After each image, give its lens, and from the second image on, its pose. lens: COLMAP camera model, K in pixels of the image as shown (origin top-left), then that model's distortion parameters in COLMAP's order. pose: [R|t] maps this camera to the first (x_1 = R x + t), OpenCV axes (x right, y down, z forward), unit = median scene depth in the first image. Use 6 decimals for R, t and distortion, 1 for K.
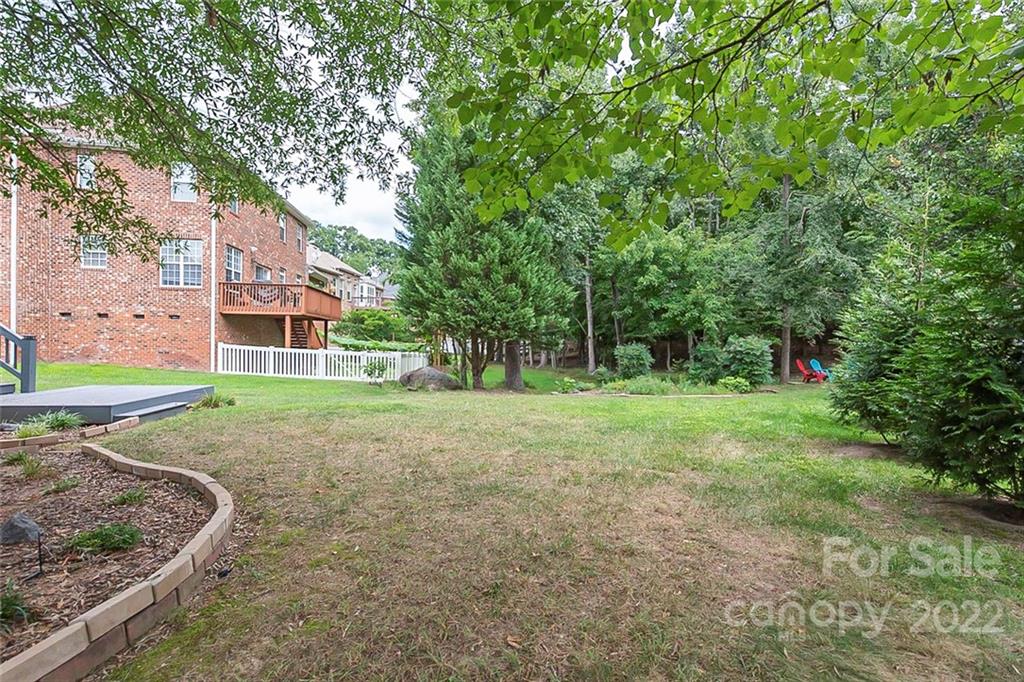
lens RADIAL K [[464.7, 0, 511.8], [0, 464.7, 343.9], [0, 0, 1]] dist [0.000551, 0.000131]
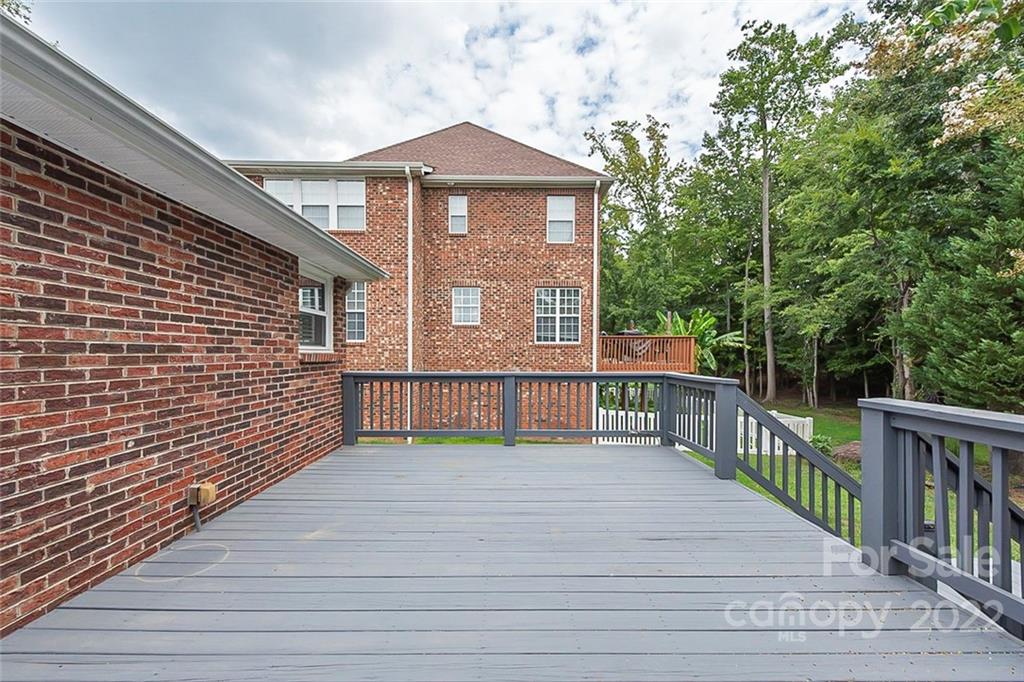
lens RADIAL K [[412.8, 0, 509.2], [0, 412.8, 356.9], [0, 0, 1]] dist [0.012132, -0.000009]
pose [[0.992219, -0.012069, -0.123920, -0.719896], [0.013626, 0.999838, 0.011721, -0.109990], [0.123759, -0.013318, 0.992223, 0.242305]]
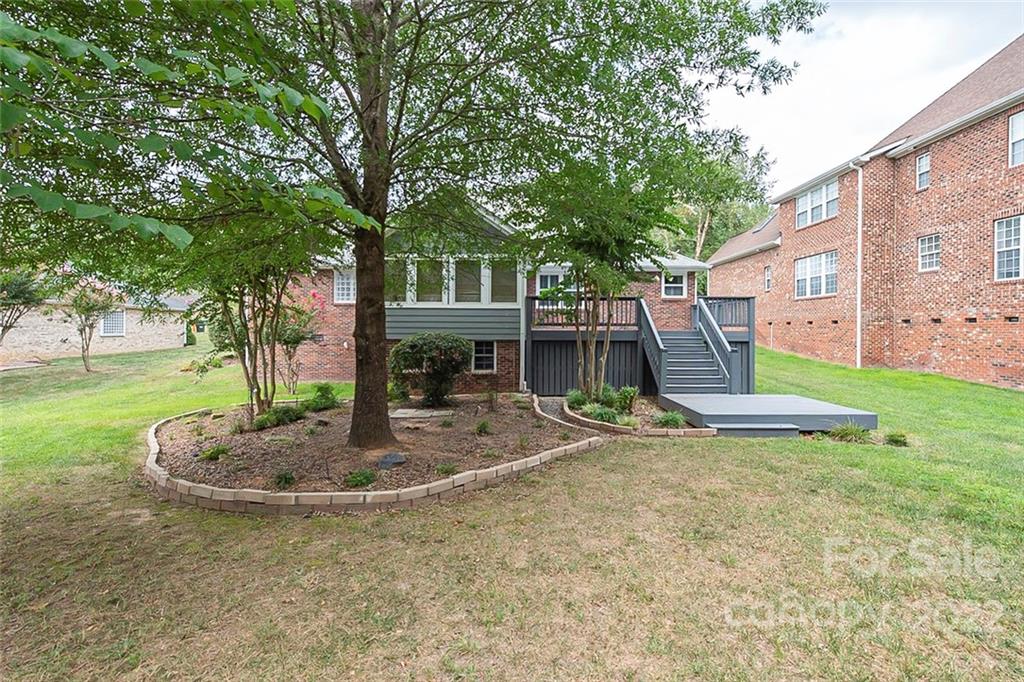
lens RADIAL K [[464.7, 0, 513.3], [0, 464.7, 334.2], [0, 0, 1]] dist [0.000551, 0.000131]
pose [[-0.156874, -0.005831, -0.987601, 0.156787], [-0.003738, 0.999979, -0.005311, -0.026325], [0.987612, 0.002859, -0.156892, 0.317763]]
